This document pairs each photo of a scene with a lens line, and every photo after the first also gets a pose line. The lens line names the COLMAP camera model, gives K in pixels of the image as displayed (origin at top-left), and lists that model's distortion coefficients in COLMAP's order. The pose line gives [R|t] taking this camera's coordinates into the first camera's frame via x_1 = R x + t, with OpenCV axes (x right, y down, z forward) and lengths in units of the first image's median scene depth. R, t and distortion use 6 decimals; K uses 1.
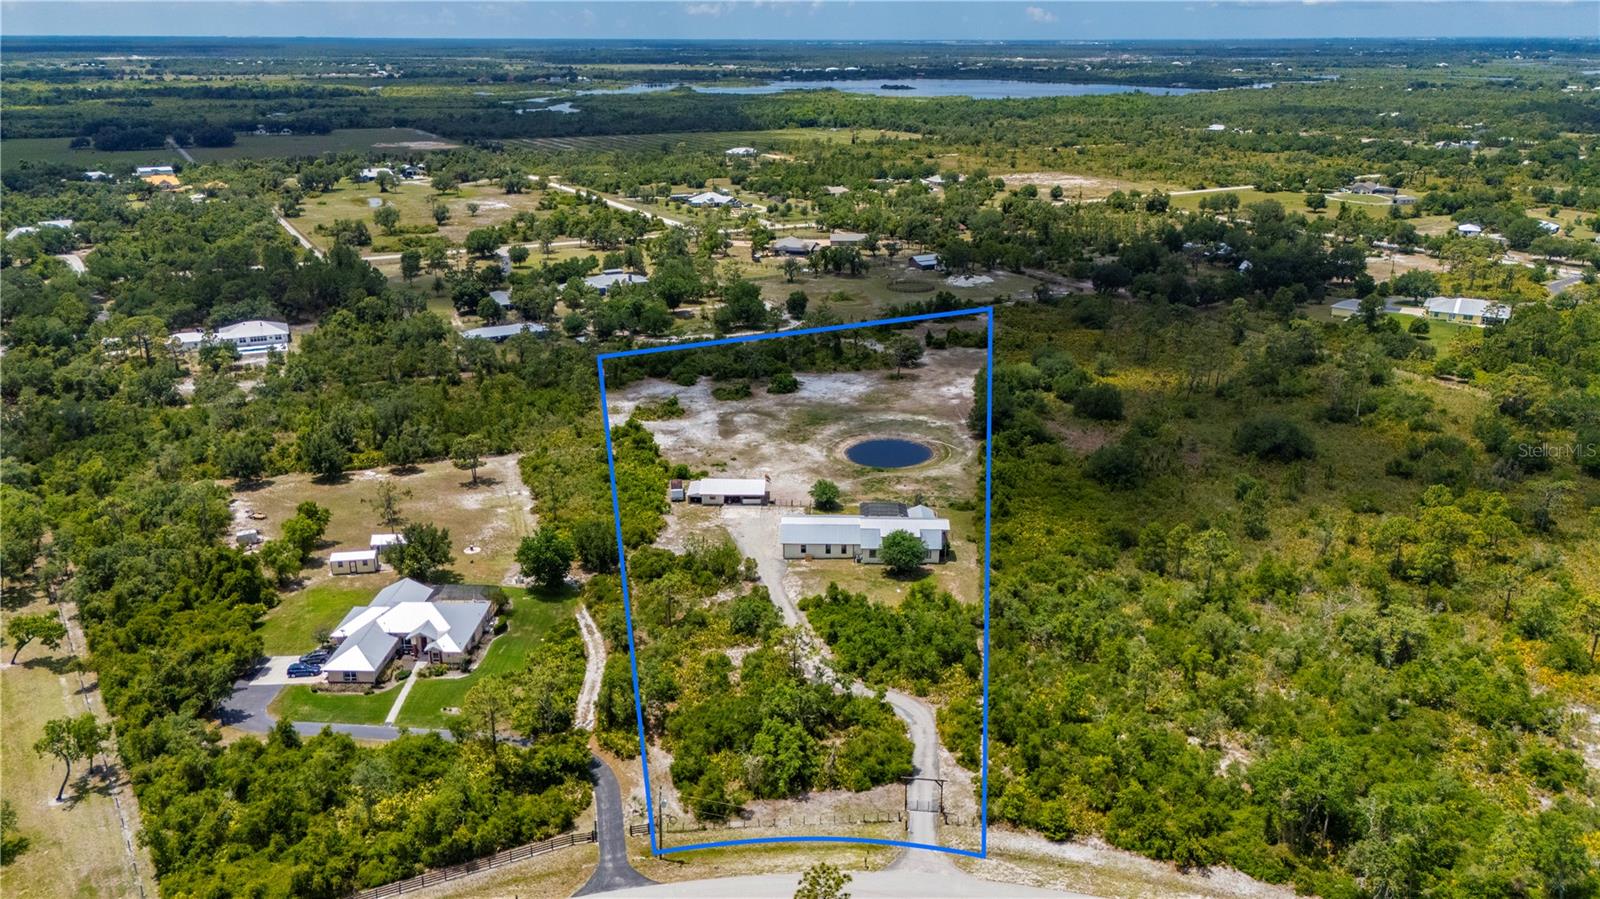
lens RADIAL K [[1171.3, 0, 800.0], [0, 1171.3, 449.5], [0, 0, 1]] dist [0.063598, -0.057755]
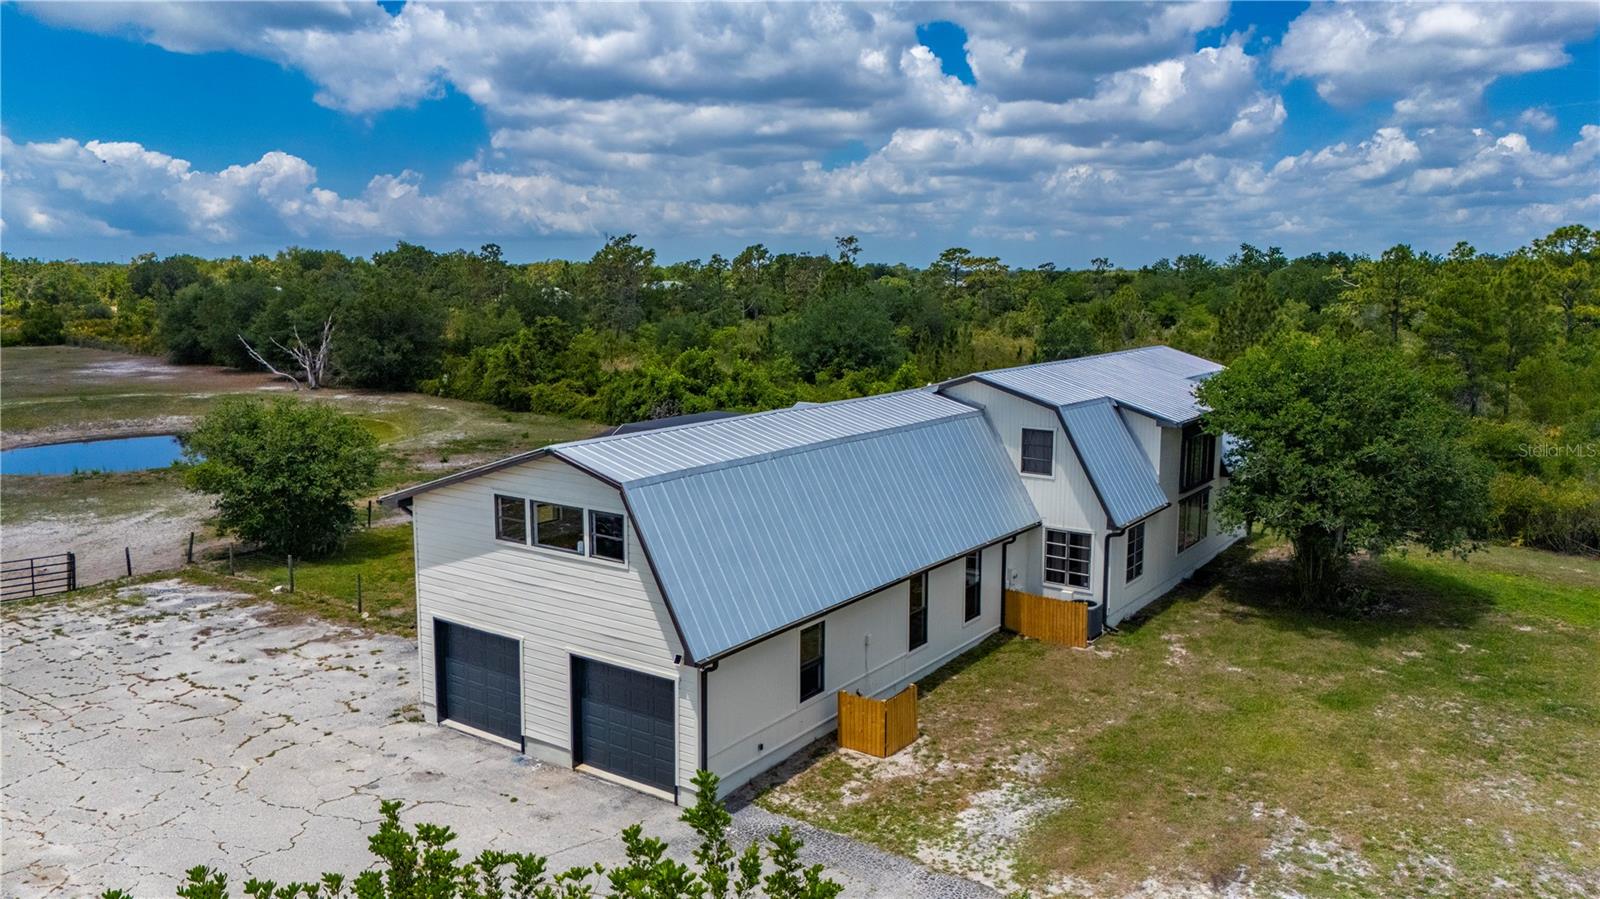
lens RADIAL K [[1178.0, 0, 801.5], [0, 1178.0, 455.4], [0, 0, 1]] dist [0.051698, -0.027855]
pose [[0.566944, -0.124464, 0.814299, -0.088871], [0.265360, 0.963420, -0.037496, 0.069538], [-0.779845, 0.237340, 0.579233, 0.927490]]
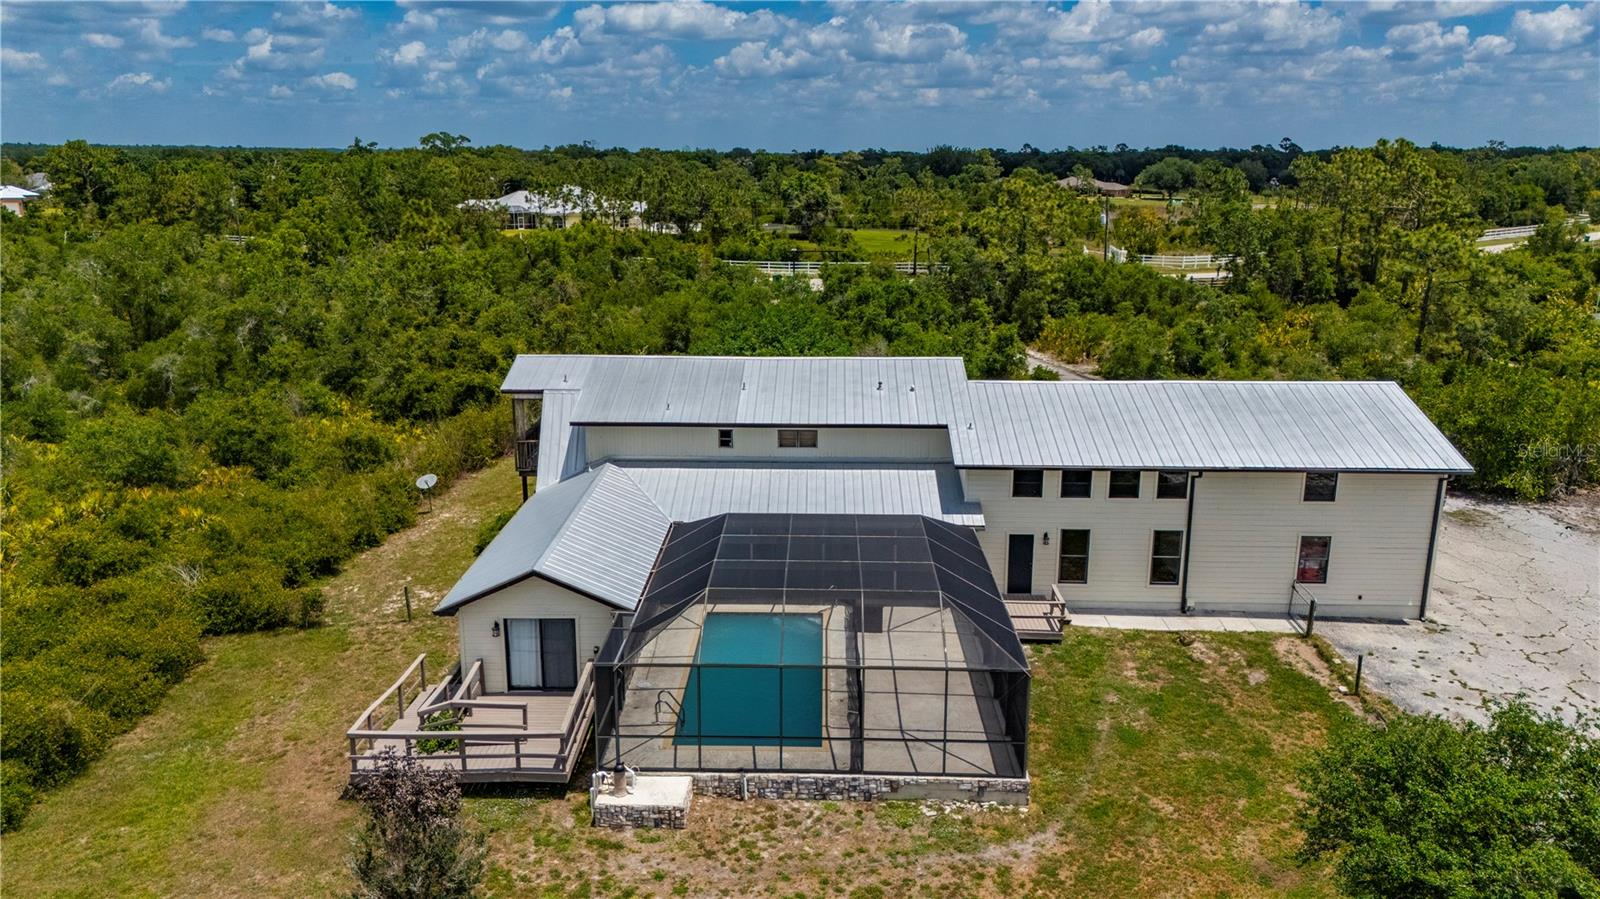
lens RADIAL K [[1174.2, 0, 803.6], [0, 1174.2, 453.0], [0, 0, 1]] dist [0.042884, -0.027949]
pose [[-0.999987, -0.004980, 0.001228, 0.077493], [-0.003486, 0.835482, 0.549507, -0.034635], [-0.003762, 0.549496, -0.835488, 1.169003]]
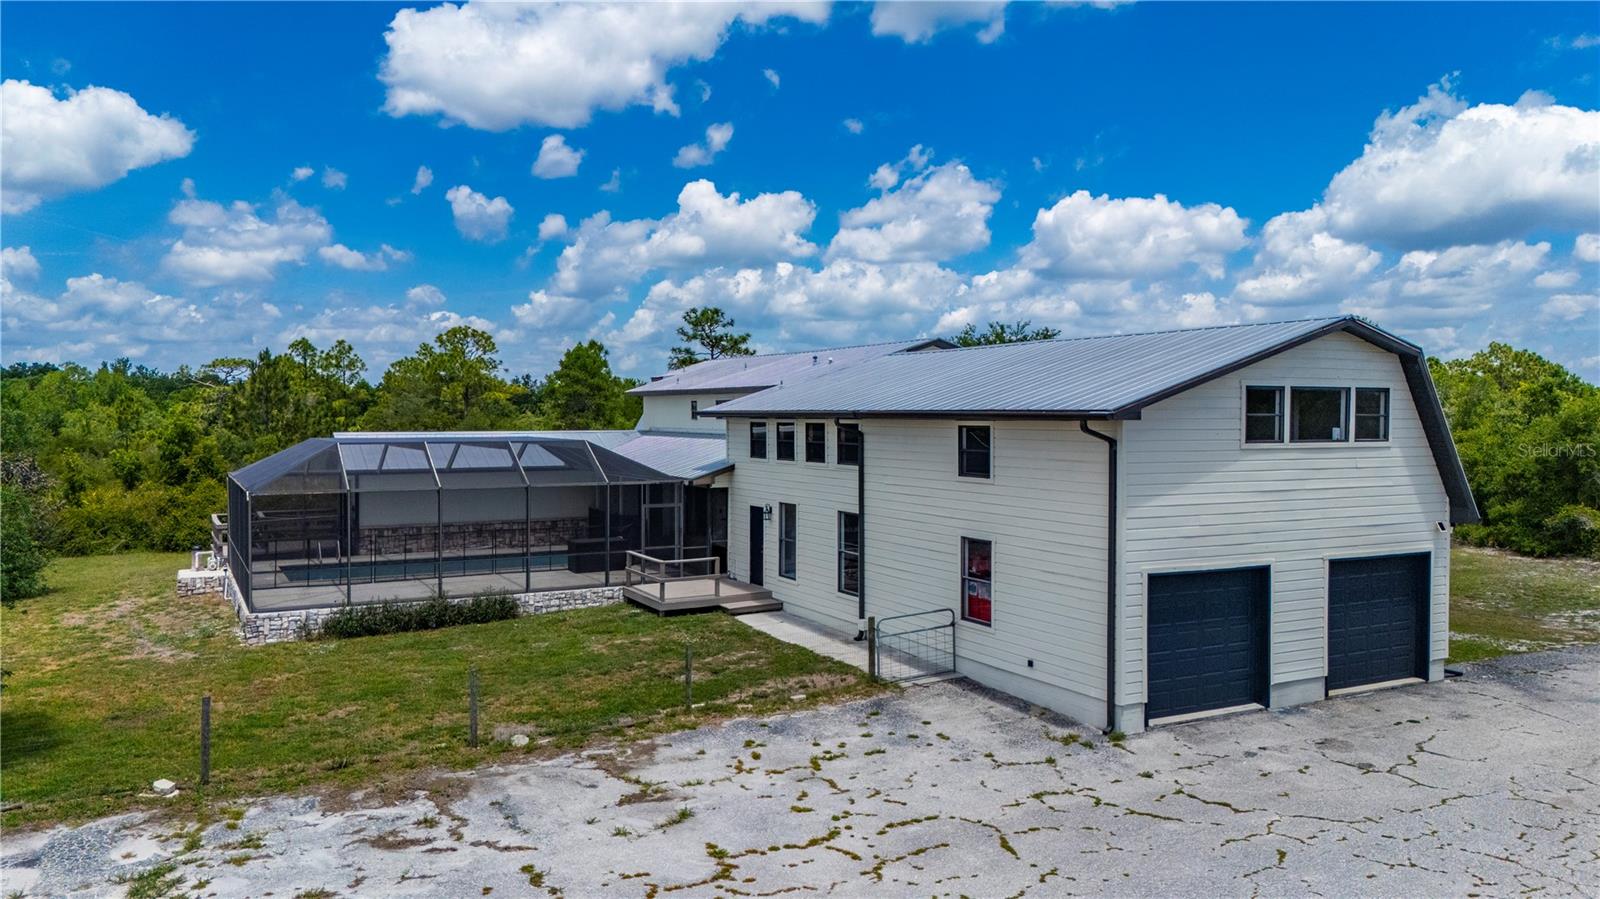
lens RADIAL K [[1171.3, 0, 800.0], [0, 1171.3, 449.5], [0, 0, 1]] dist [0.063598, -0.057755]
pose [[-0.488053, -0.027493, 0.872381, -0.076564], [0.283376, 0.940367, 0.188170, 0.038862], [-0.825532, 0.339049, -0.451158, 1.087407]]
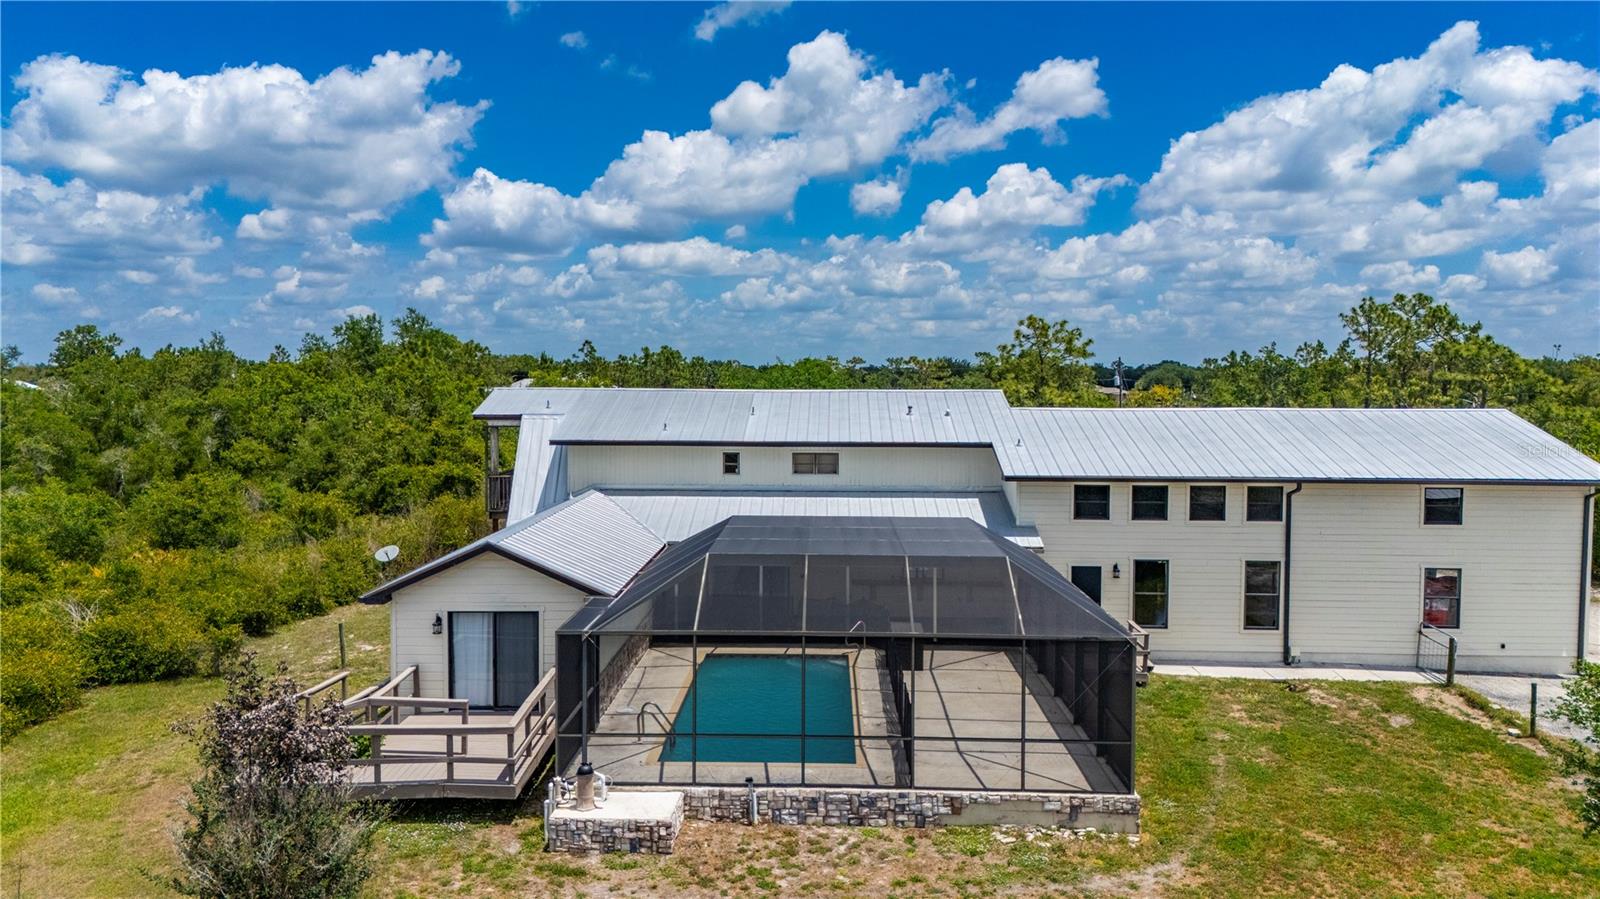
lens RADIAL K [[1171.3, 0, 800.0], [0, 1171.3, 449.5], [0, 0, 1]] dist [0.063598, -0.057755]
pose [[-0.999966, -0.004618, 0.006785, 0.079572], [-0.001685, 0.924638, 0.380843, 0.001846], [-0.008033, 0.380819, -0.924615, 1.159183]]
